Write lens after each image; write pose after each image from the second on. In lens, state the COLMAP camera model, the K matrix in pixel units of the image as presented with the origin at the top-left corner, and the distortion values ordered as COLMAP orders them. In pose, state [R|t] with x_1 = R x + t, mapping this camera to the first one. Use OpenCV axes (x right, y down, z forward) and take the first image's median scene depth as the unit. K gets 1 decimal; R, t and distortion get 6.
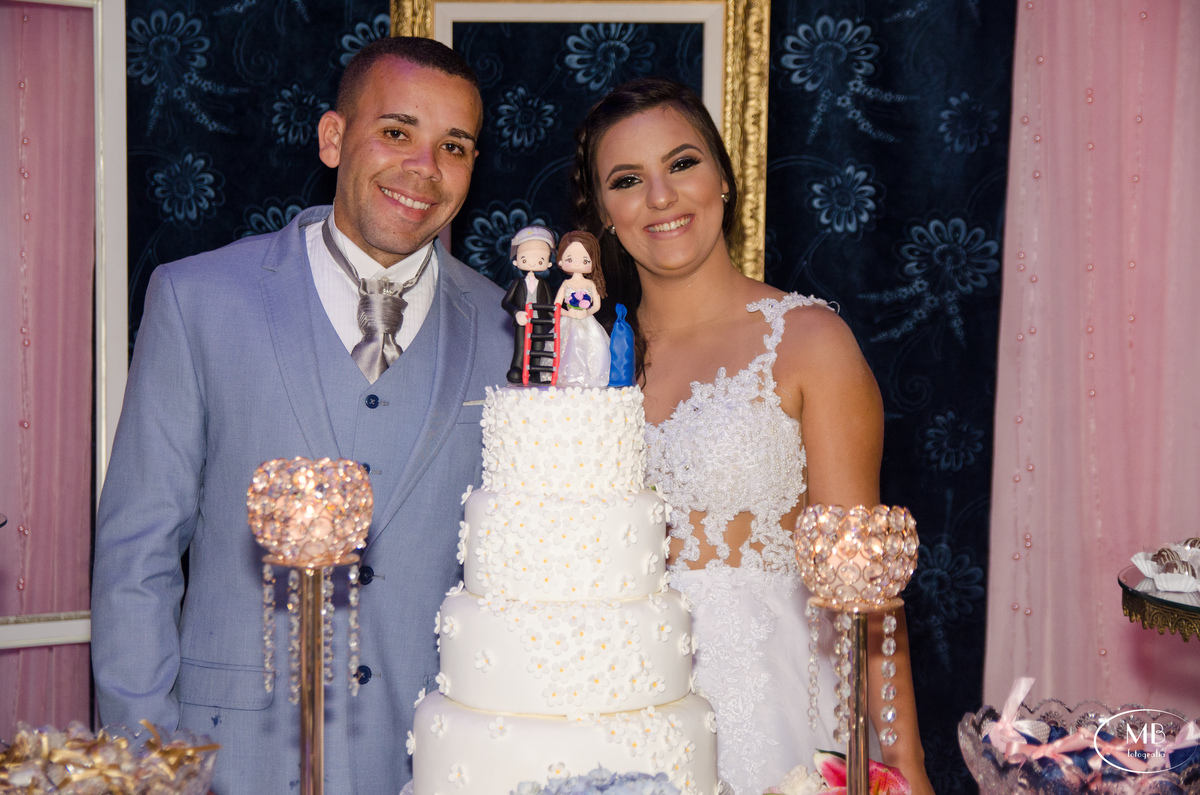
lens RADIAL K [[2259.9, 0, 600.0], [0, 2259.9, 397.5], [0, 0, 1]] dist [0.144472, 0.168426]
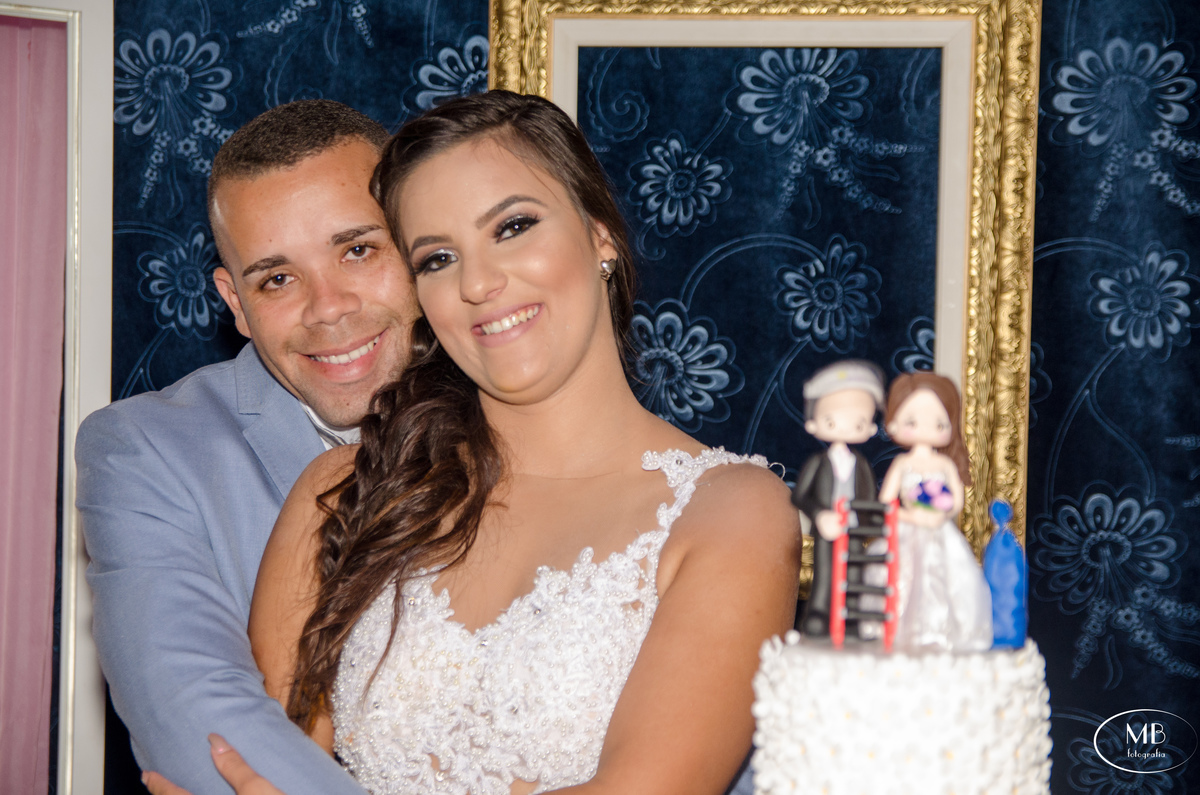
lens RADIAL K [[2421.8, 0, 600.0], [0, 2421.8, 397.5], [0, 0, 1]] dist [0.174312, -0.011210]
pose [[0.999966, 0.003808, 0.007328, -0.063461], [-0.003525, 0.999261, -0.038278, -0.028533], [-0.007469, 0.038251, 0.999240, 0.254791]]
